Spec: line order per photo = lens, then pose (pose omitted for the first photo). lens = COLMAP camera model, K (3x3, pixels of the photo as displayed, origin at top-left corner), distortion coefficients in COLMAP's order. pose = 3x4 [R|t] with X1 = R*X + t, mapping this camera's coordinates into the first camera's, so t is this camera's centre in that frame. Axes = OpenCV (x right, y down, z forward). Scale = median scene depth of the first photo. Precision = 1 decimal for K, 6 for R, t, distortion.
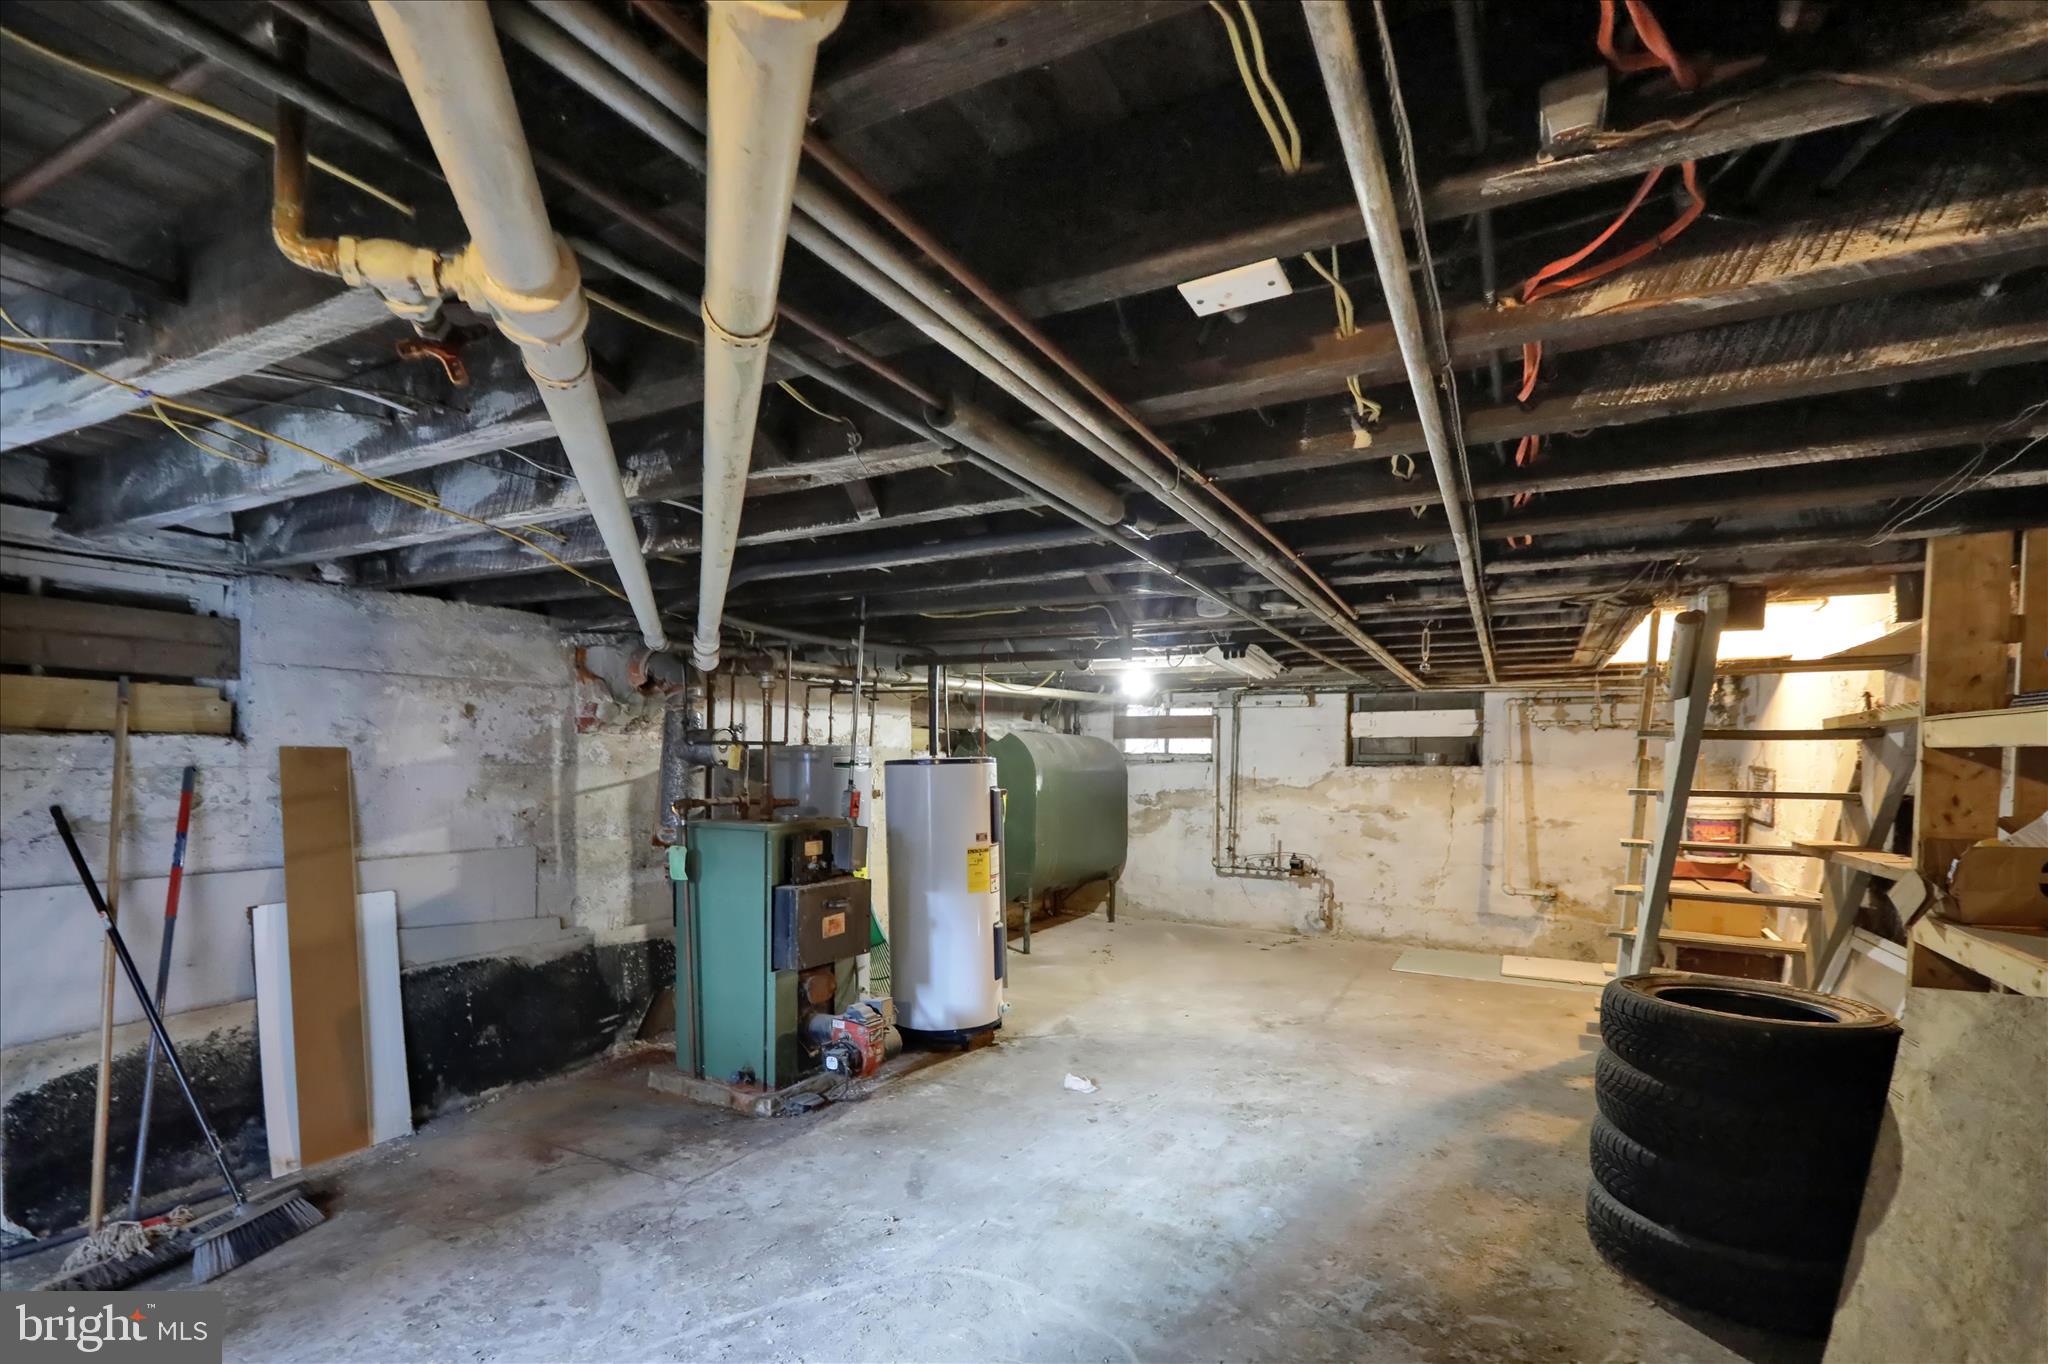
lens RADIAL K [[919.9, 0, 1029.0], [0, 919.9, 676.7], [0, 0, 1]] dist [0.008408, 0.000878]
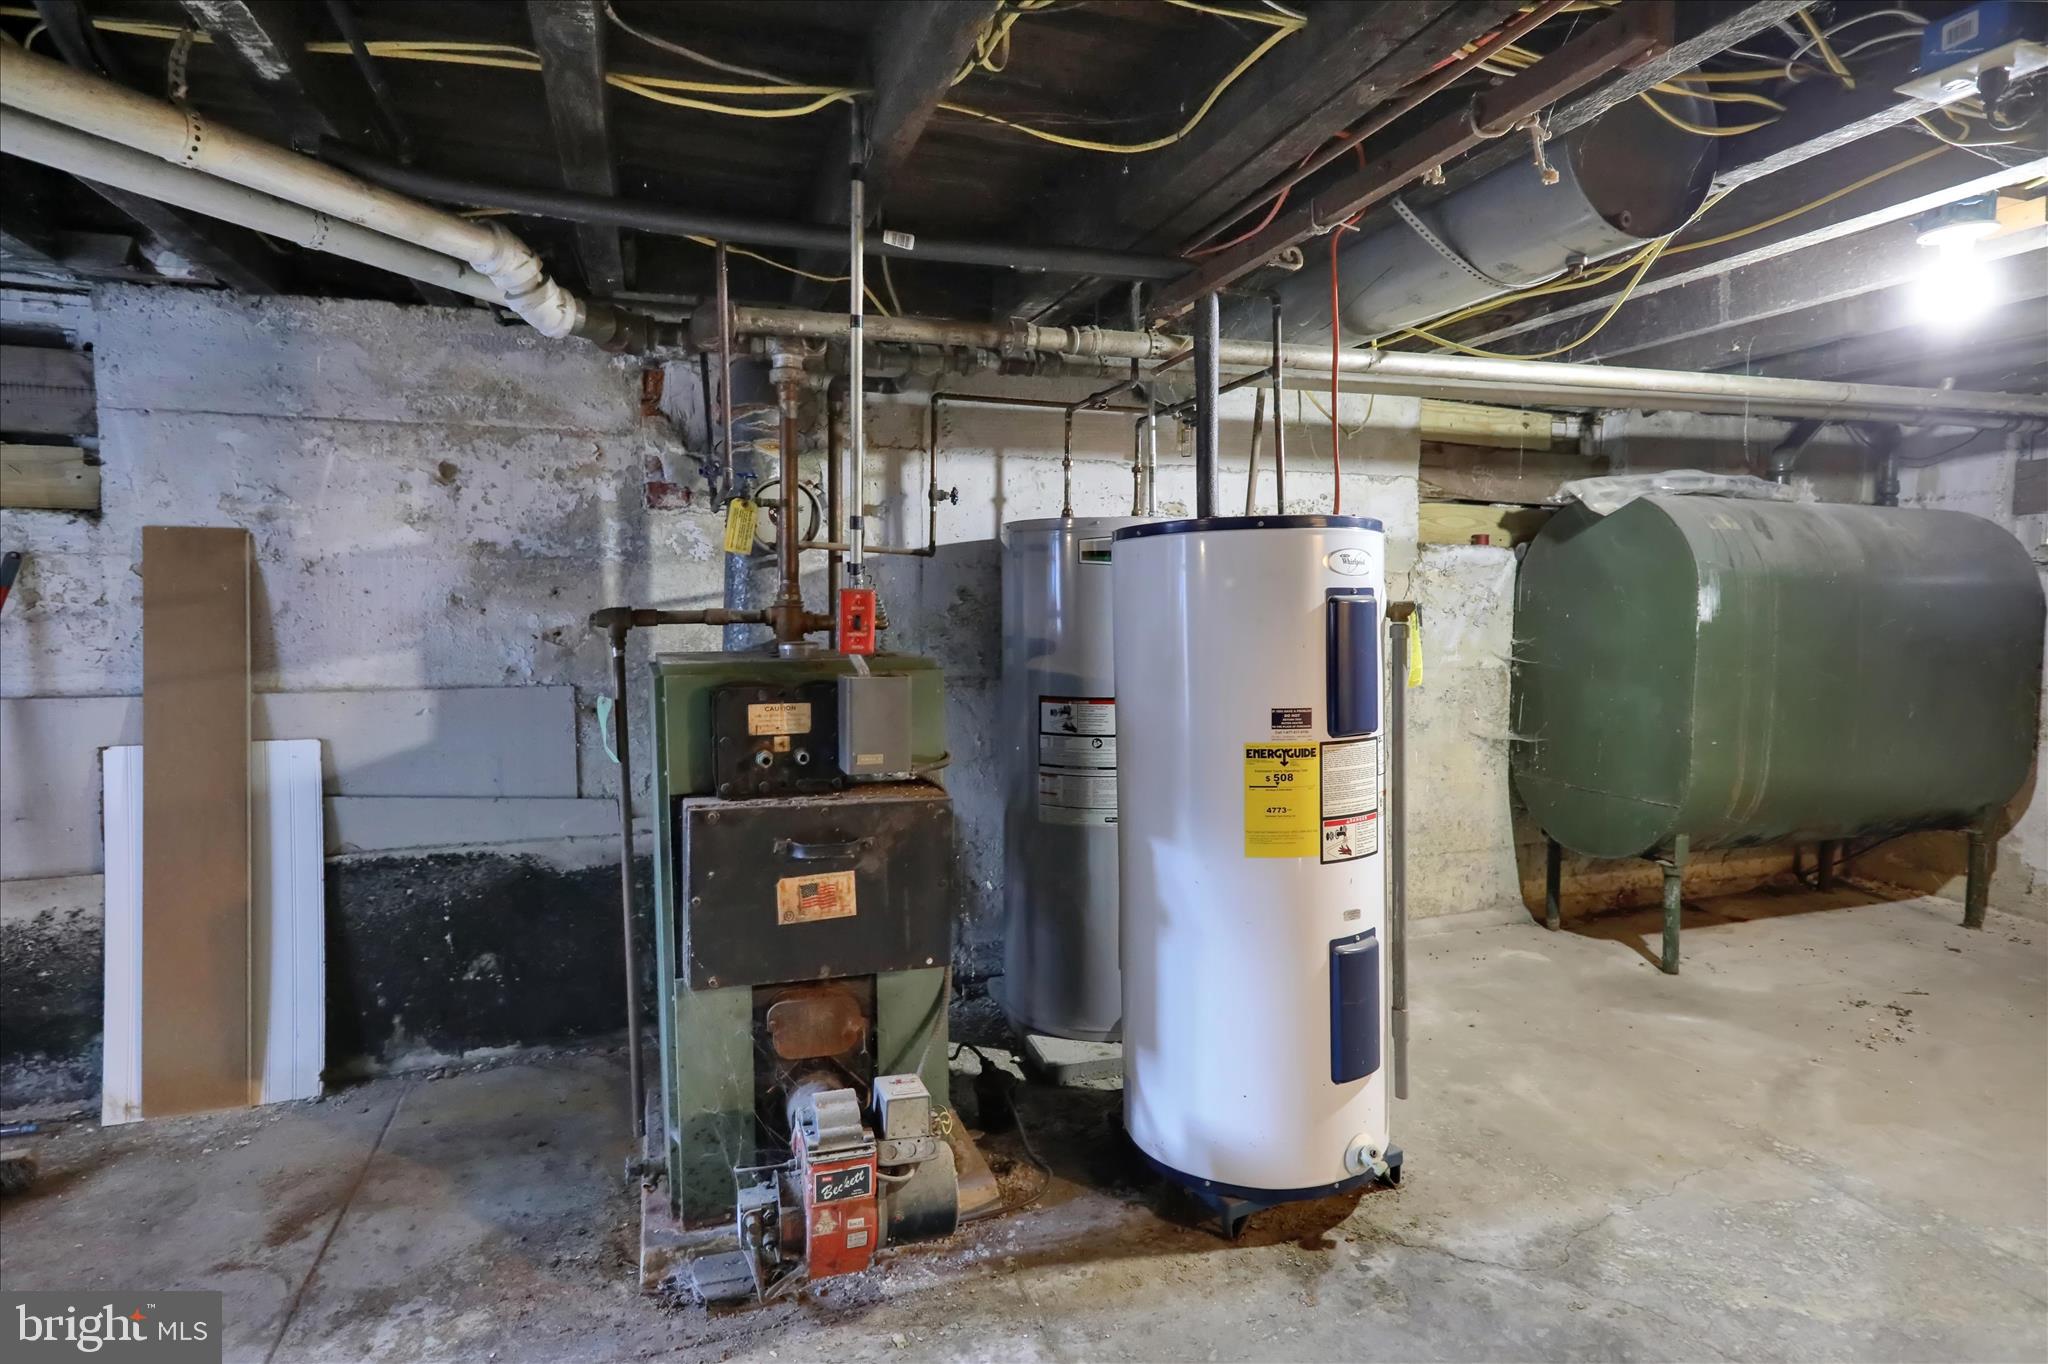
lens RADIAL K [[1052.1, 0, 1030.8], [0, 1052.1, 641.4], [0, 0, 1]] dist [0.002152, 0.000579]
pose [[0.740478, 0.016711, -0.671872, 0.196257], [0.066197, 0.993016, 0.097654, 0.110037], [0.668812, -0.116786, 0.734201, 0.727335]]
